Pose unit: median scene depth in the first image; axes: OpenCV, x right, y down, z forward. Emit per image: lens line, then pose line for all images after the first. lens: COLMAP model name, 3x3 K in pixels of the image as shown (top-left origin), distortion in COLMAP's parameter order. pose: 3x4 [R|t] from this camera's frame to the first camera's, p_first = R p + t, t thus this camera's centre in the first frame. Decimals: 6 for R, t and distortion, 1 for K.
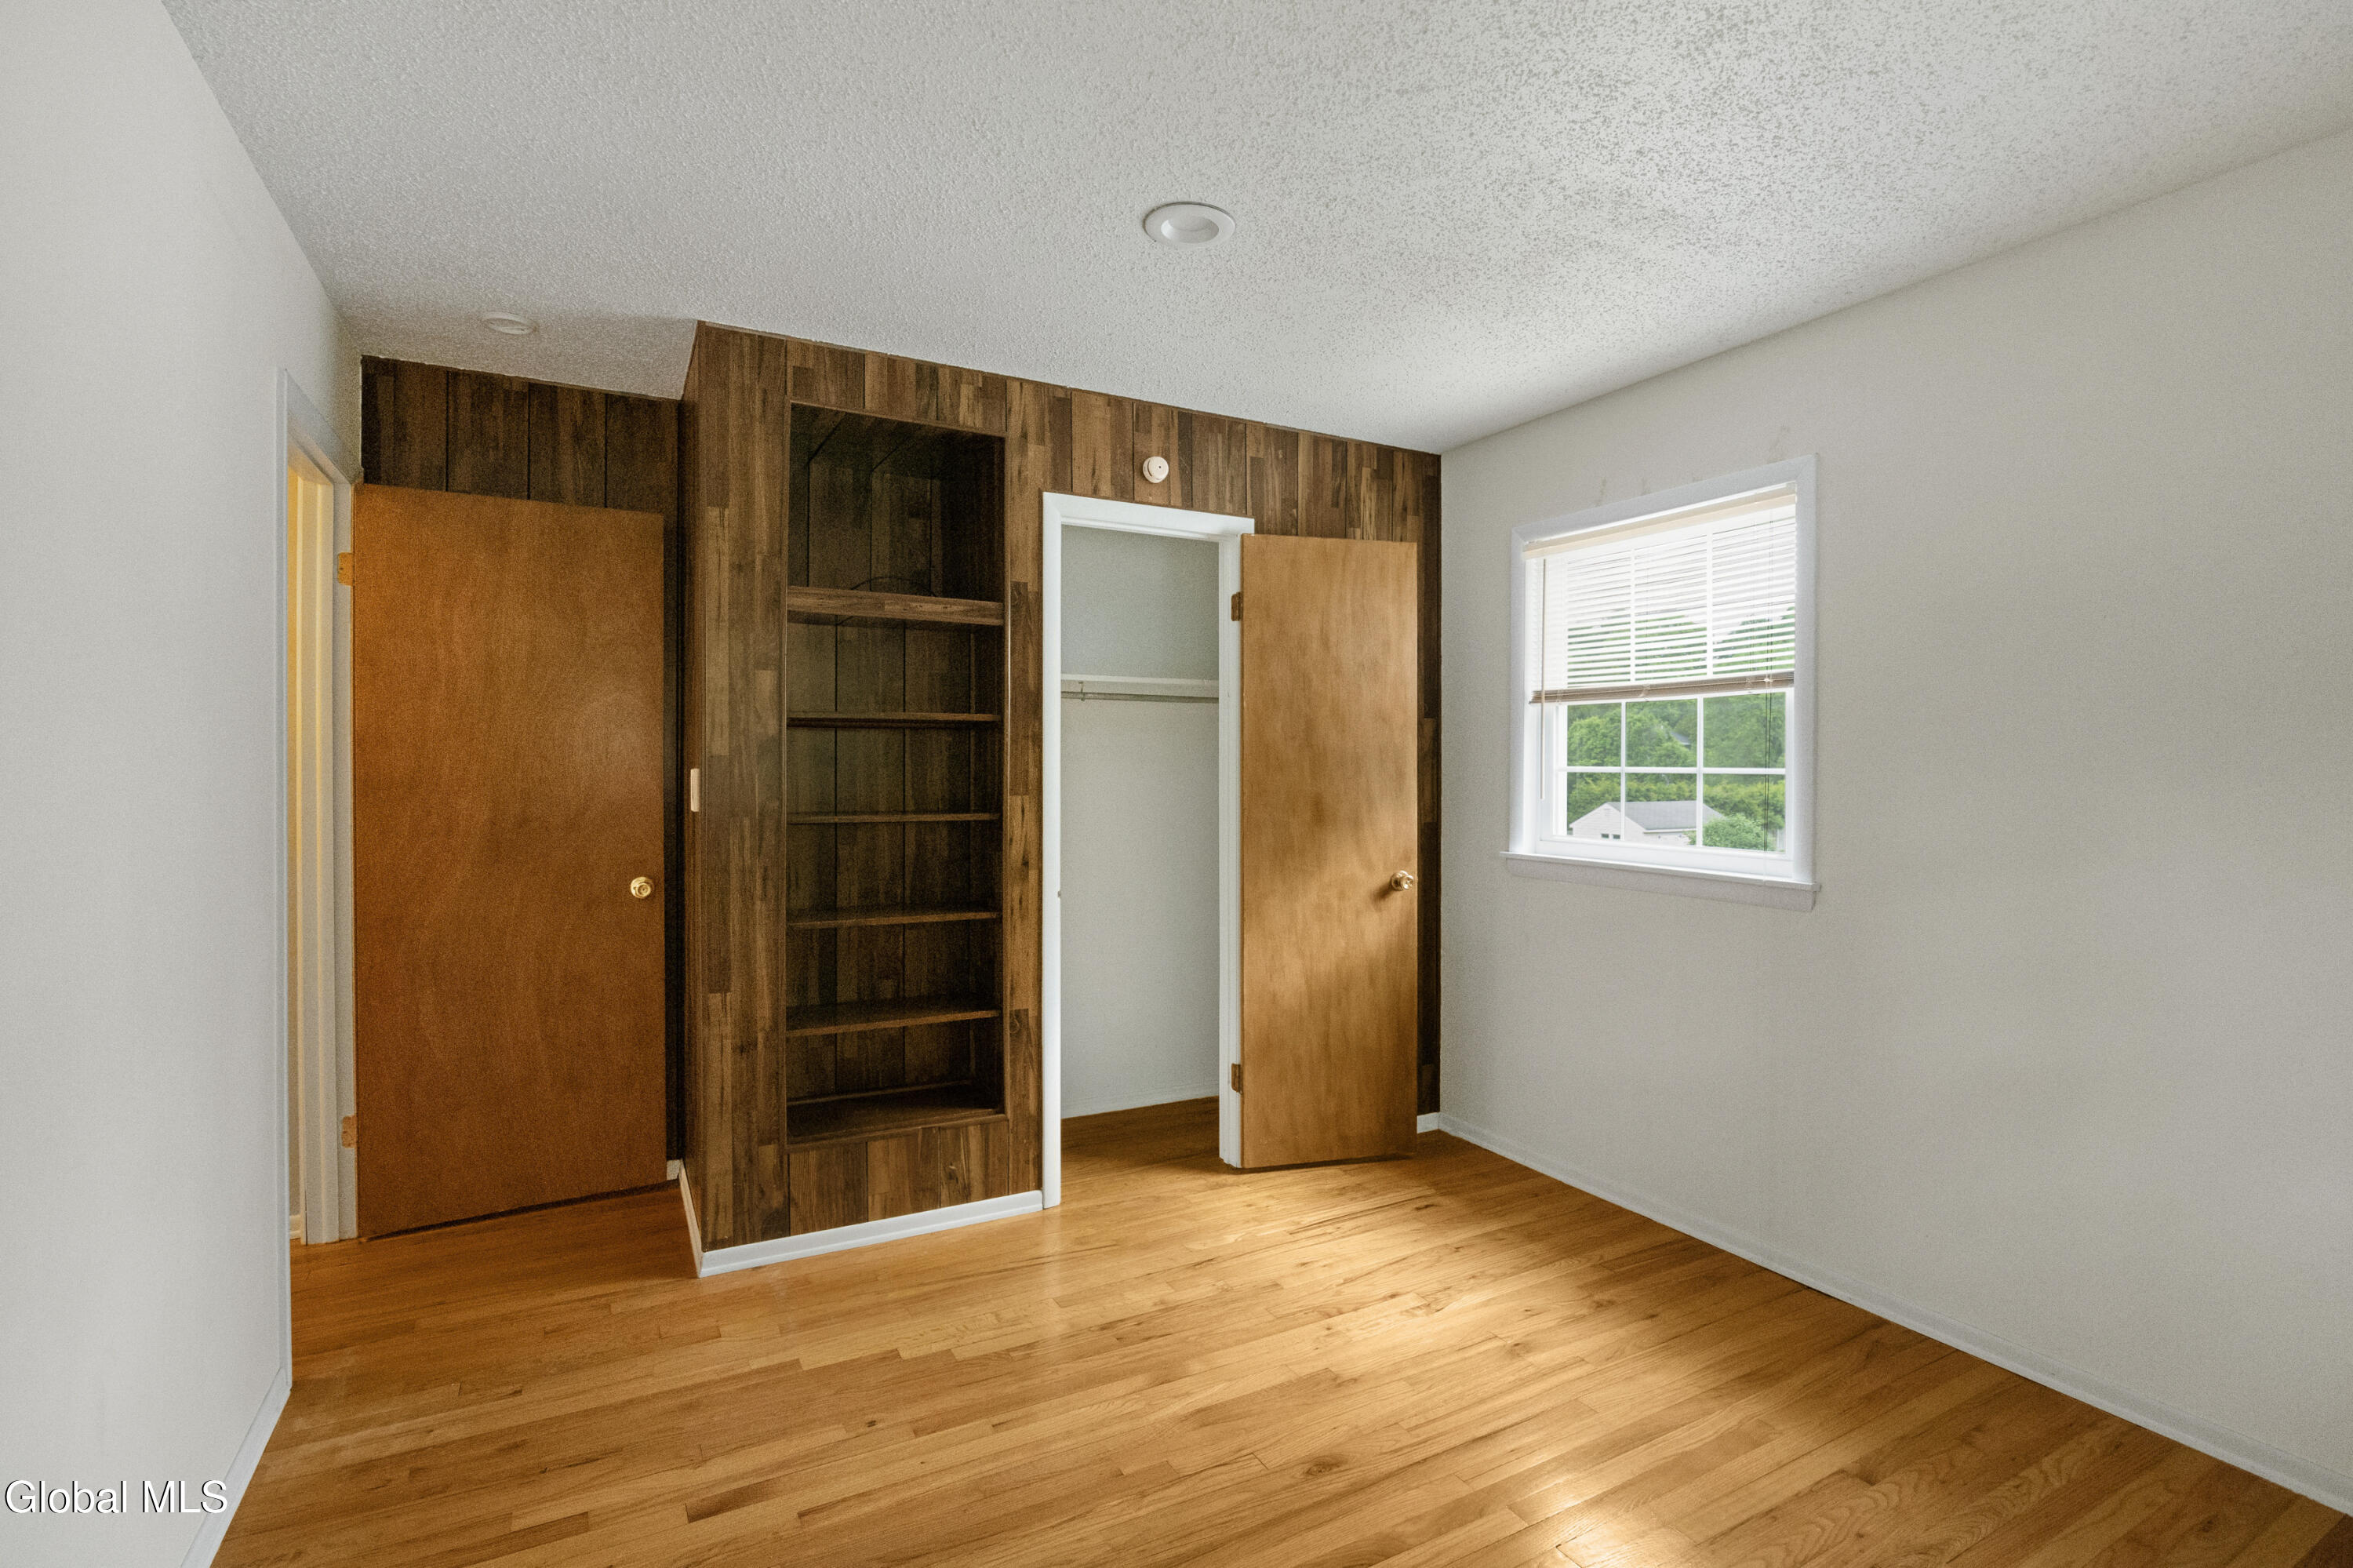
lens RADIAL K [[1082.9, 0, 1176.5], [0, 1082.9, 784.0], [0, 0, 1]] dist [-0.000379, -0.000082]
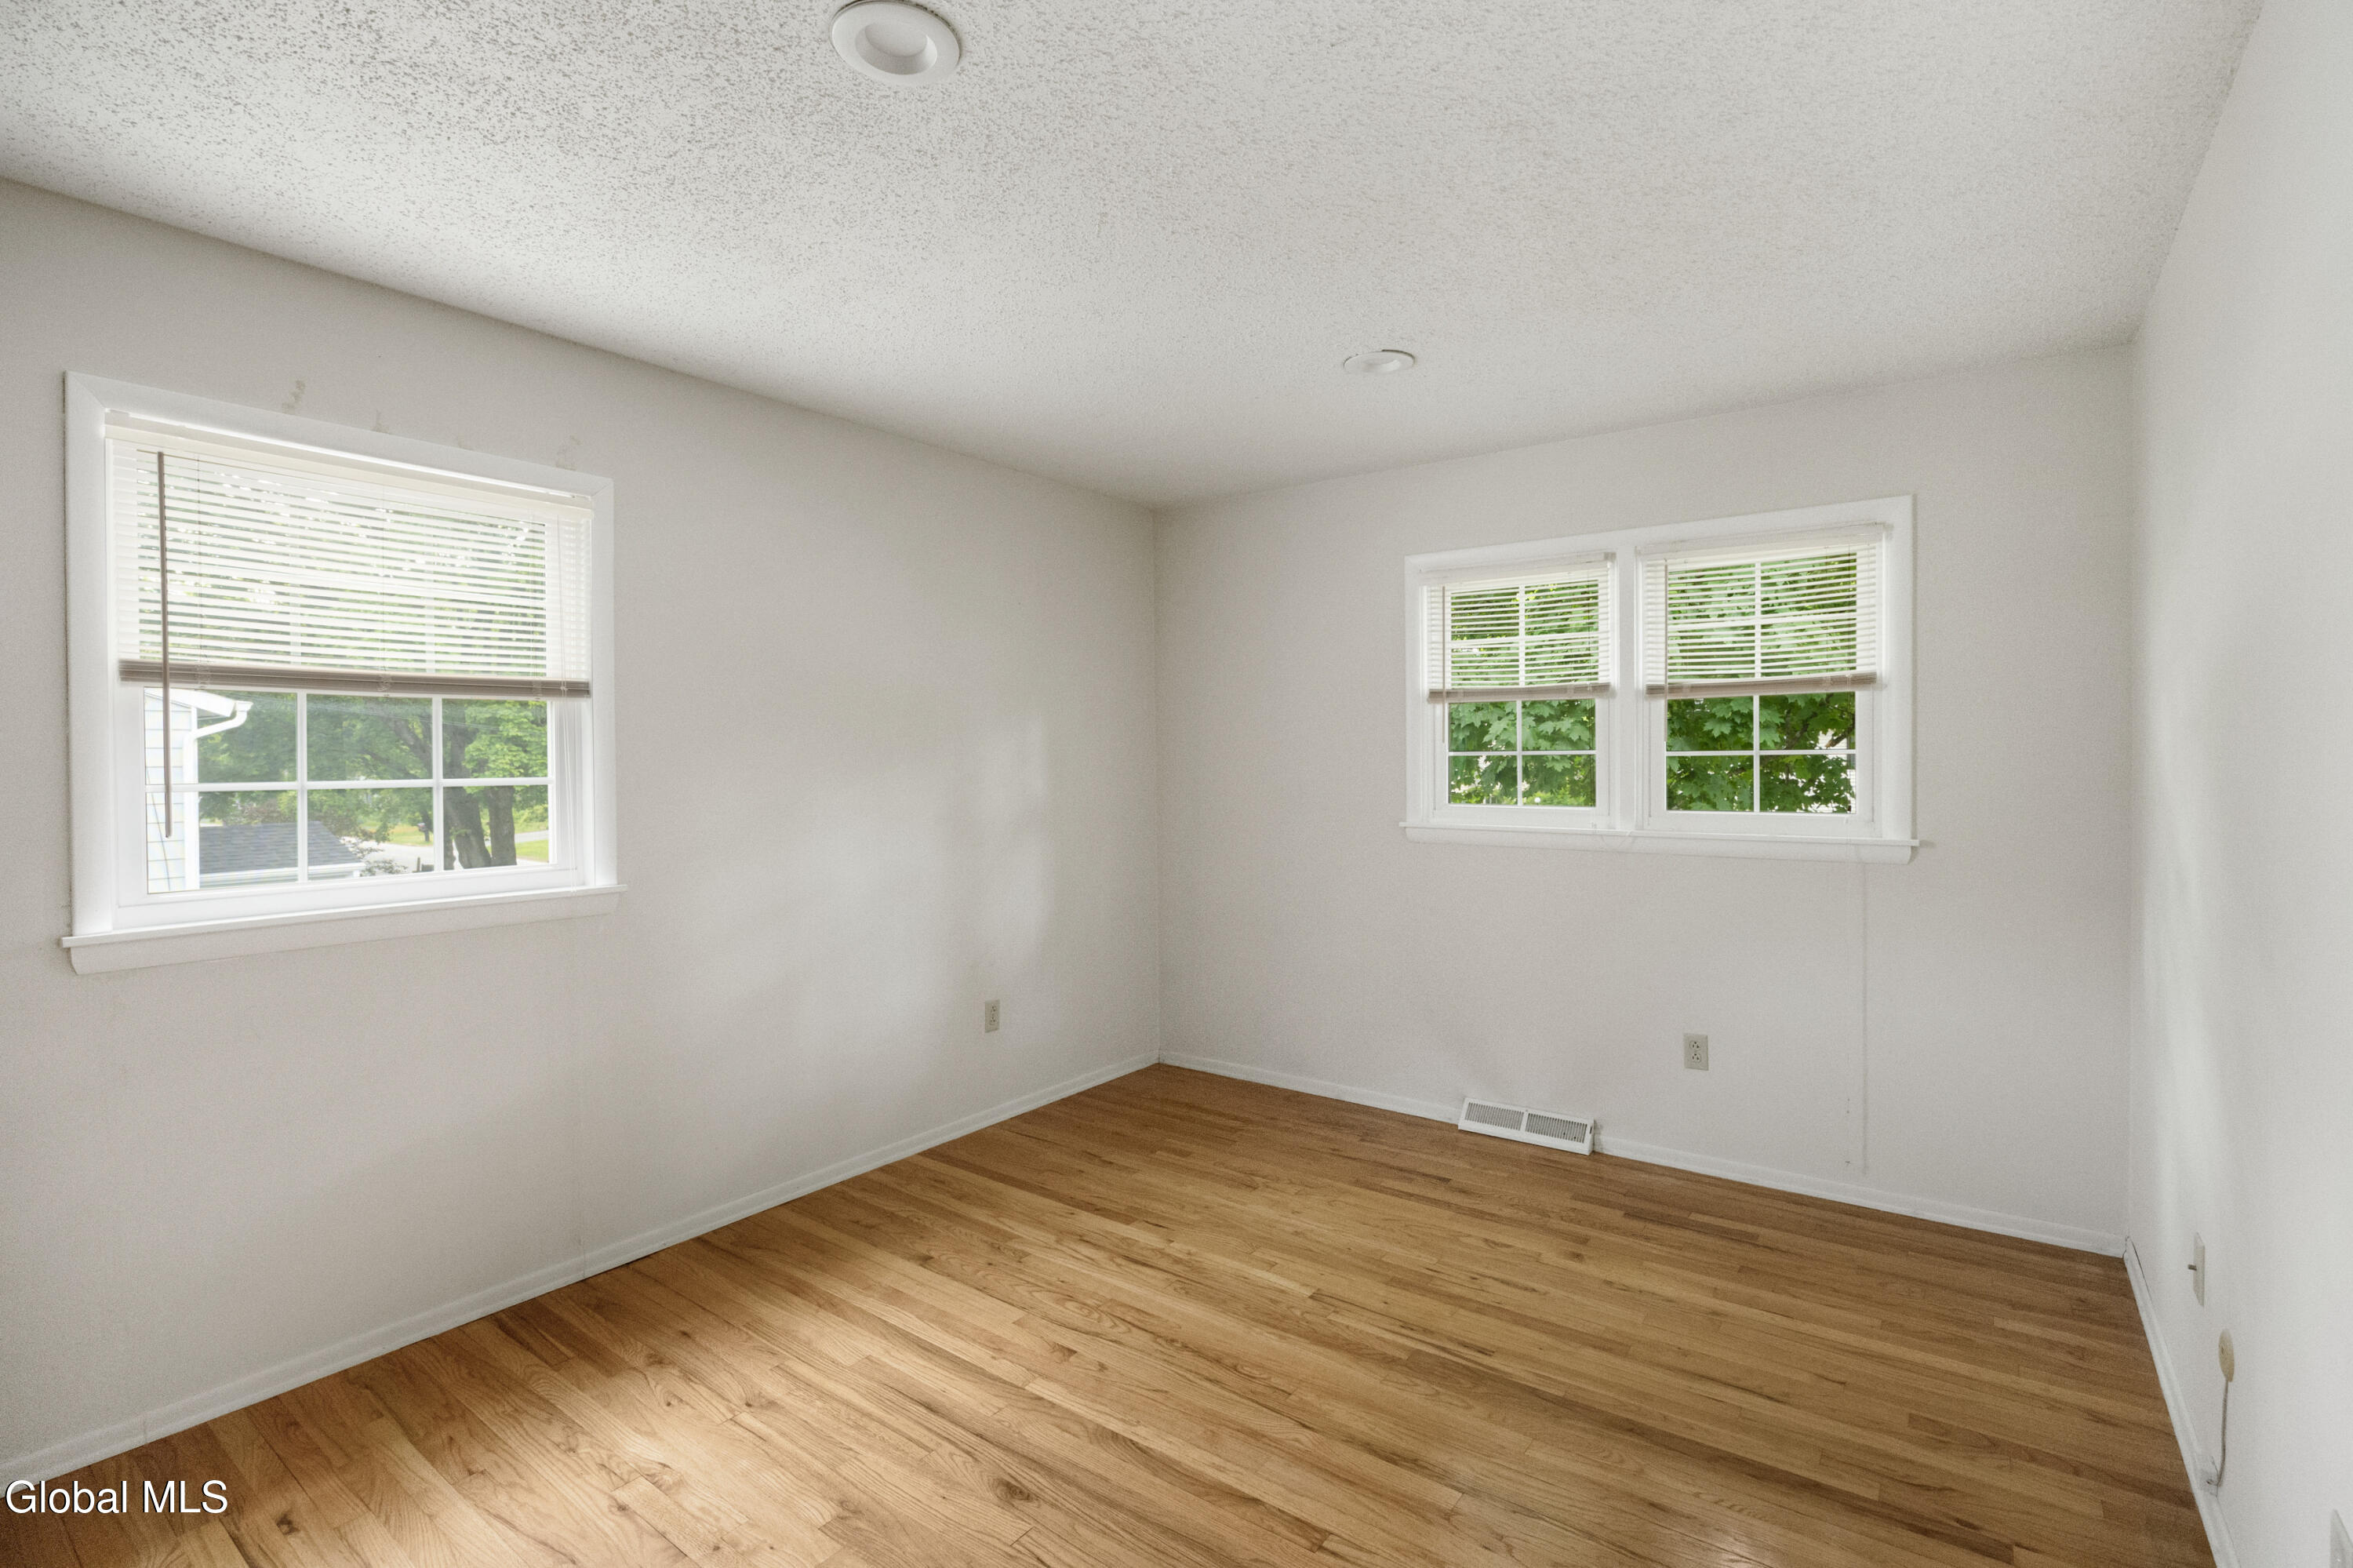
lens RADIAL K [[1082.9, 0, 1176.5], [0, 1082.9, 784.0], [0, 0, 1]] dist [-0.000379, -0.000082]
pose [[-0.419369, -0.015373, 0.907686, -0.590219], [0.025127, 0.999277, 0.028533, -0.023466], [-0.907468, 0.034773, -0.418680, 0.921028]]
